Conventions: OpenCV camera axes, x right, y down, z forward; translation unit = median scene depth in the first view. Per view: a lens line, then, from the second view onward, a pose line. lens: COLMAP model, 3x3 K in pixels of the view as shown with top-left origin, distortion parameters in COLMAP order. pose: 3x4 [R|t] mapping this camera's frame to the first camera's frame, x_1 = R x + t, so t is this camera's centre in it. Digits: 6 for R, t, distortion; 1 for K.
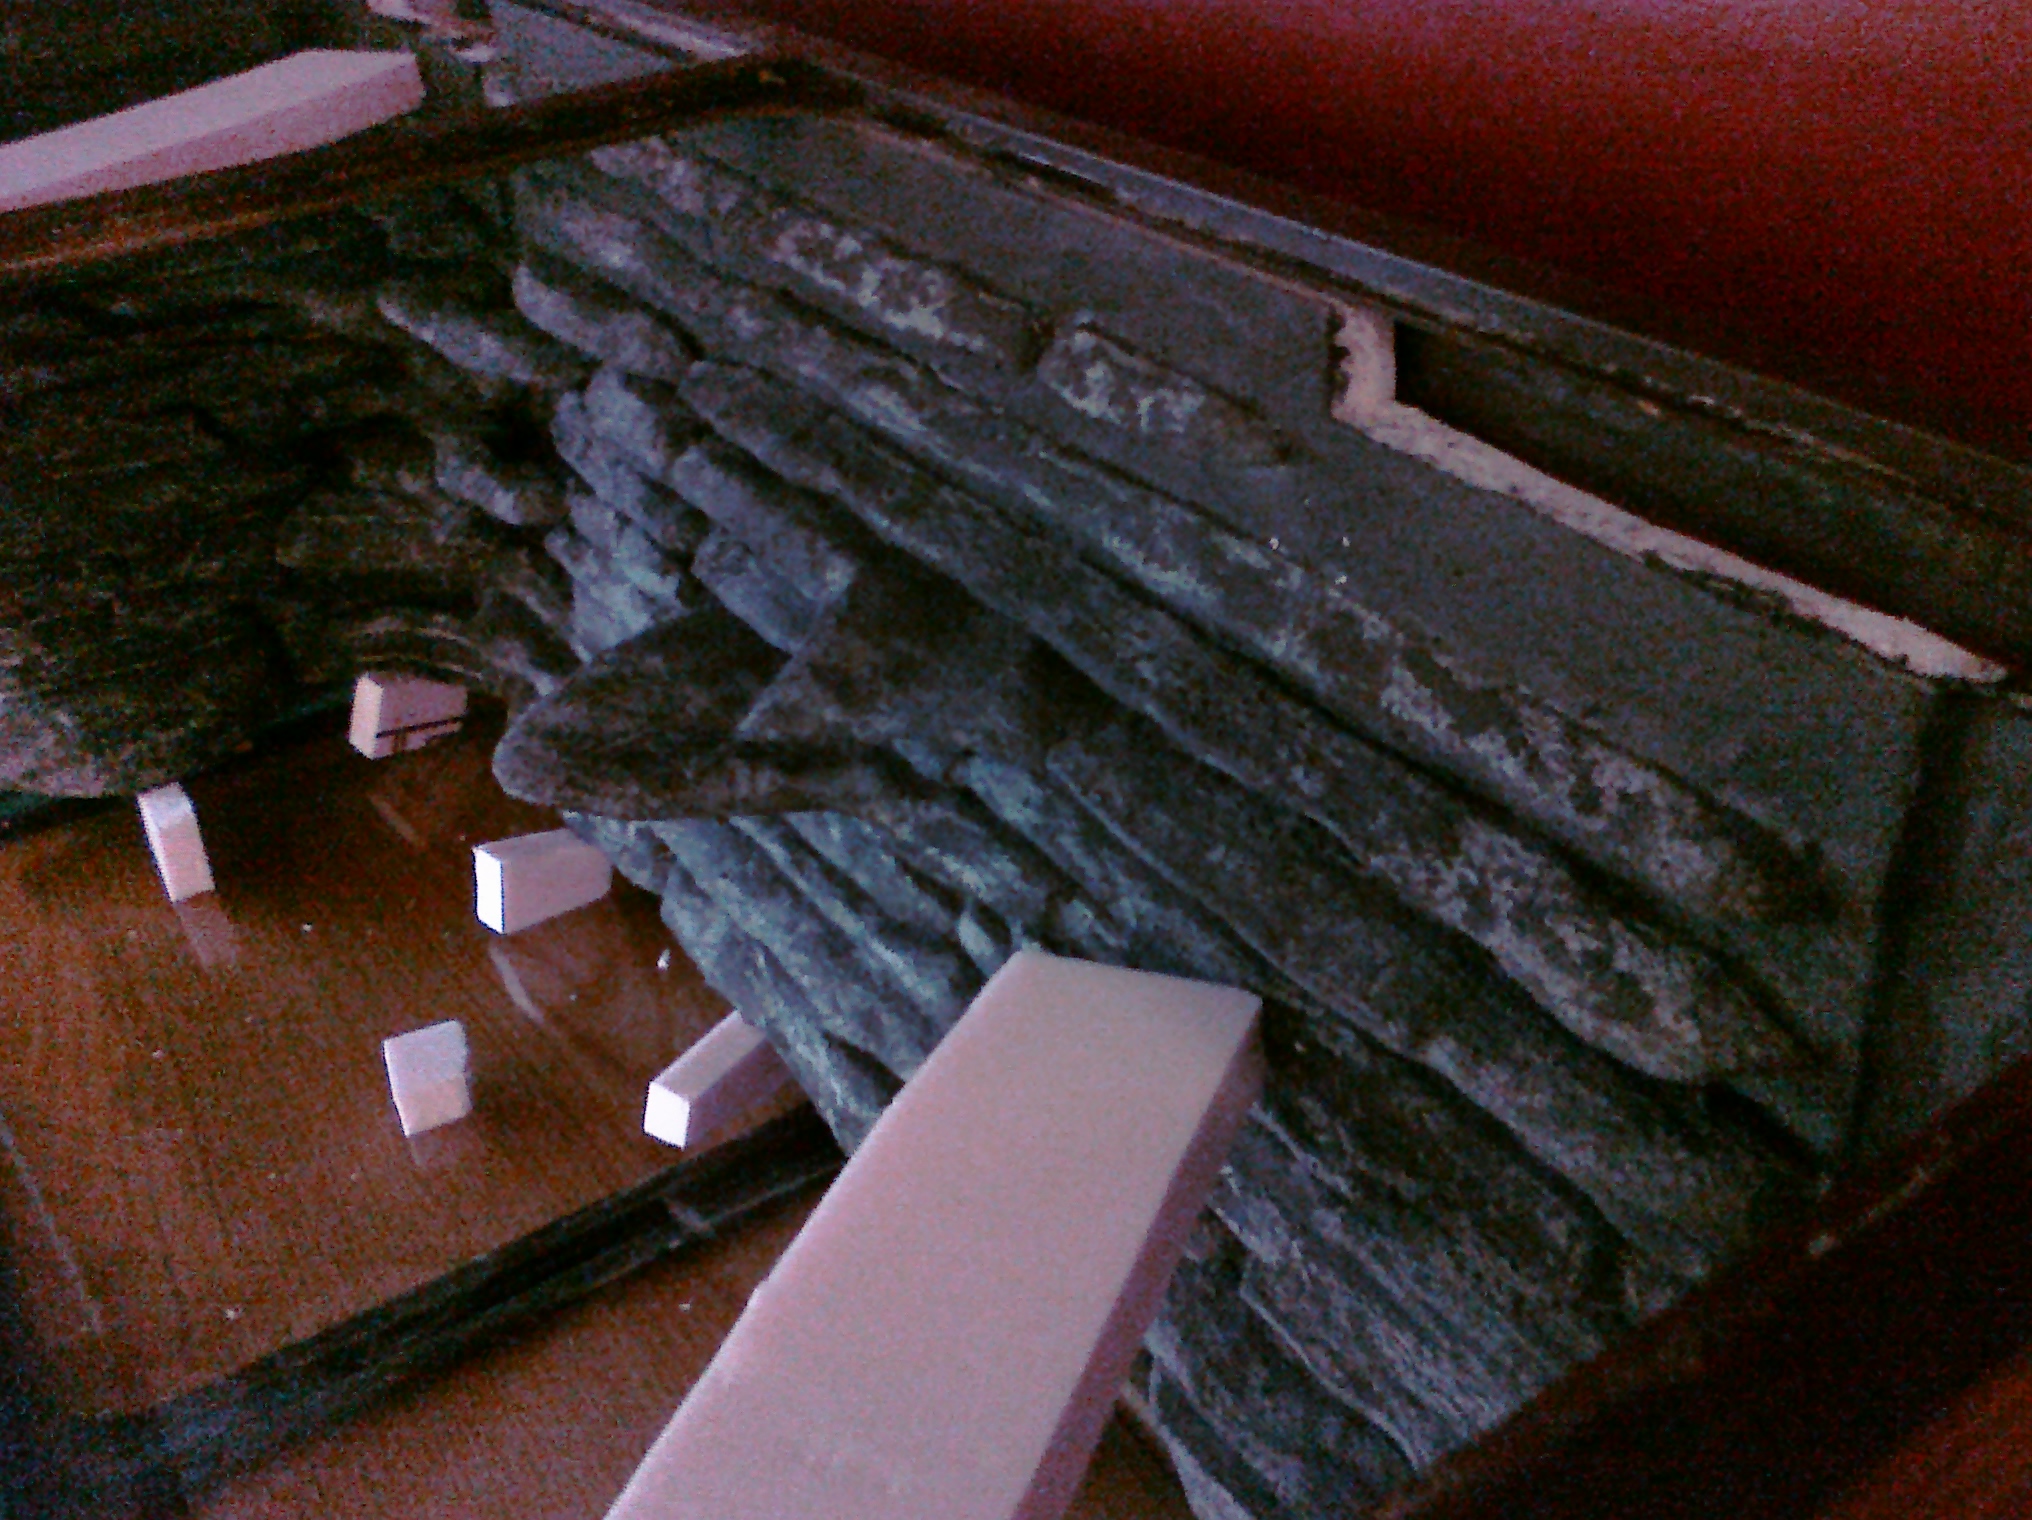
lens RADIAL K [[1930.3, 0, 1011.3], [0, 1930.3, 761.9], [0, 0, 1]] dist [-0.018904, 0.000000]
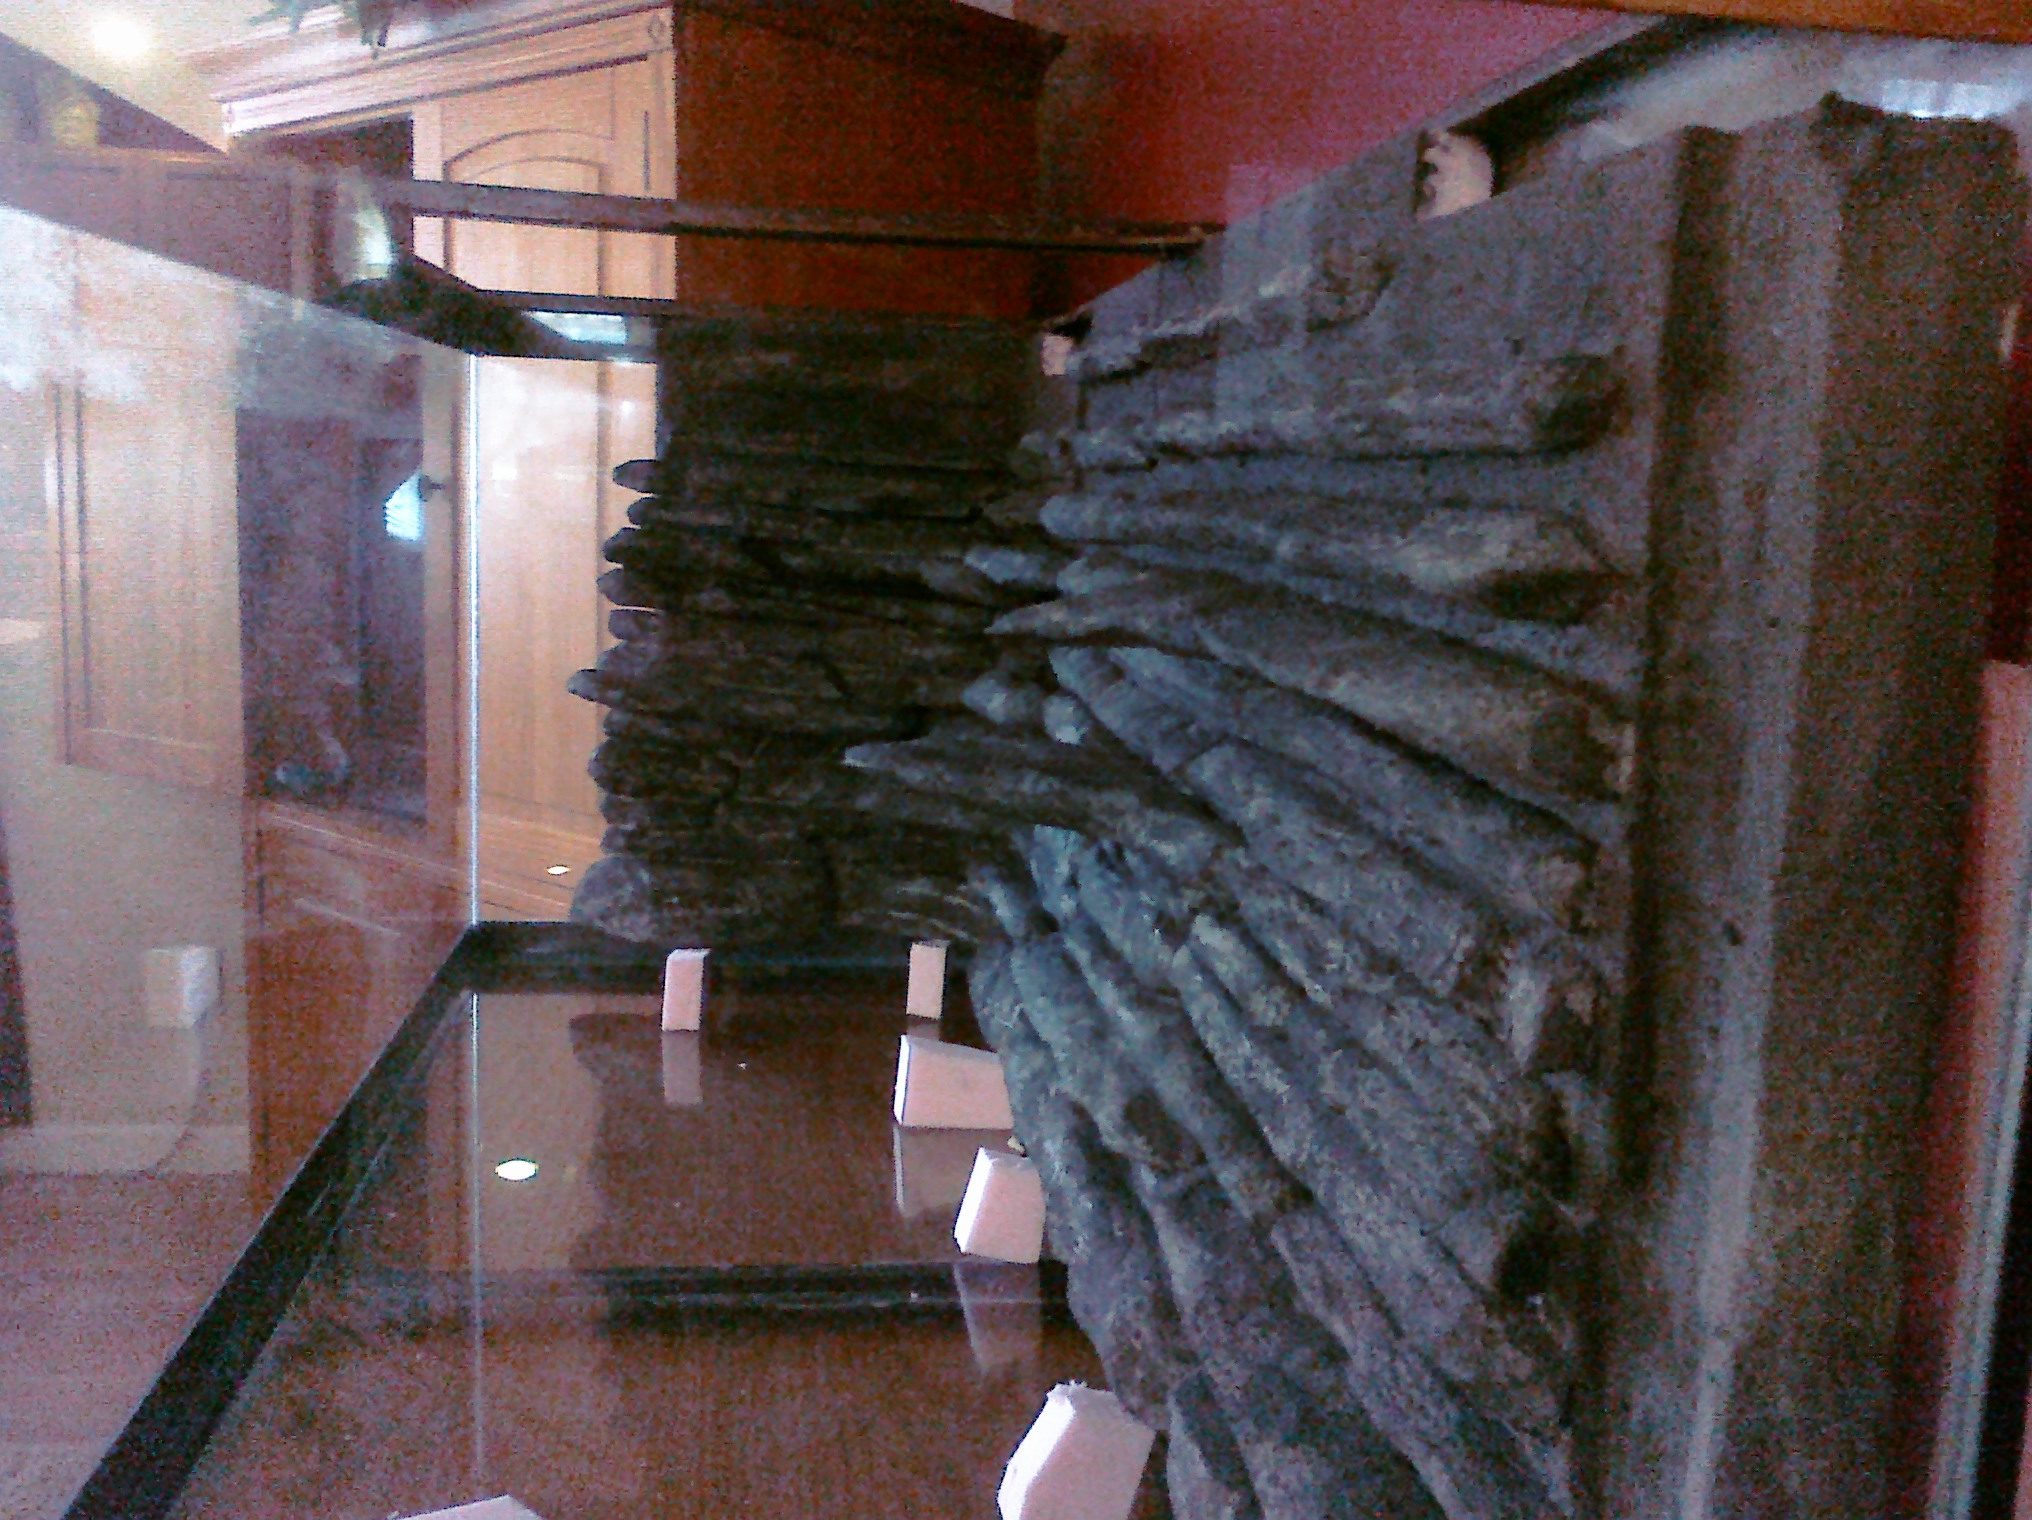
lens RADIAL K [[1934.4, 0, 1018.3], [0, 1934.4, 760.0], [0, 0, 1]] dist [-0.019341, 0.000000]
pose [[0.891047, 0.160650, -0.424532, 0.213295], [-0.318101, 0.888191, -0.331555, 0.242477], [0.323801, 0.430475, 0.842522, 0.039471]]
